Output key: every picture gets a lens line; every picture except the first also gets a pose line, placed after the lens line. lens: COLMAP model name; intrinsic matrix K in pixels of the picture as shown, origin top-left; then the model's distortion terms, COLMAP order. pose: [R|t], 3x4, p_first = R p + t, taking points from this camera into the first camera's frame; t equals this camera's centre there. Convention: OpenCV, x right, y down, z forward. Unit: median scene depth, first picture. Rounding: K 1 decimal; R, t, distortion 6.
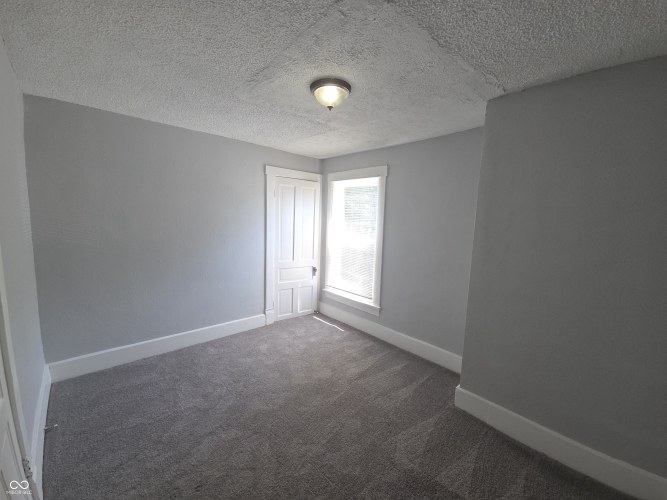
lens RADIAL K [[272.6, 0, 336.2], [0, 272.6, 251.5], [0, 0, 1]] dist [0.013247, -0.000093]
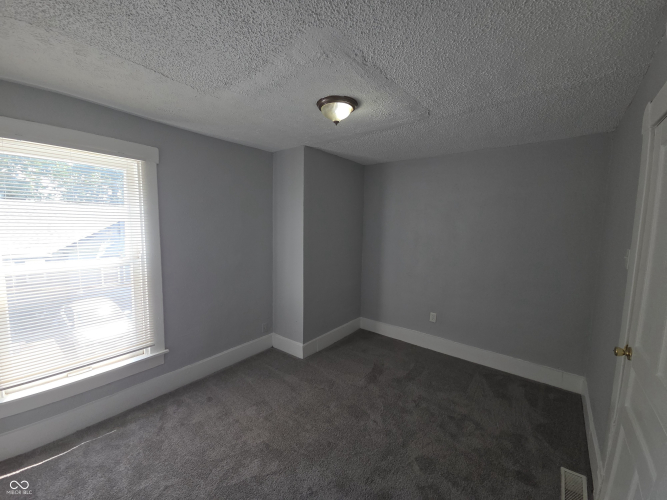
lens RADIAL K [[272.6, 0, 336.2], [0, 272.6, 251.5], [0, 0, 1]] dist [0.013247, -0.000093]
pose [[-0.181978, -0.137349, 0.973663, -0.639686], [0.092493, 0.983415, 0.156012, -0.128492], [-0.978943, 0.118448, -0.166256, 0.729429]]
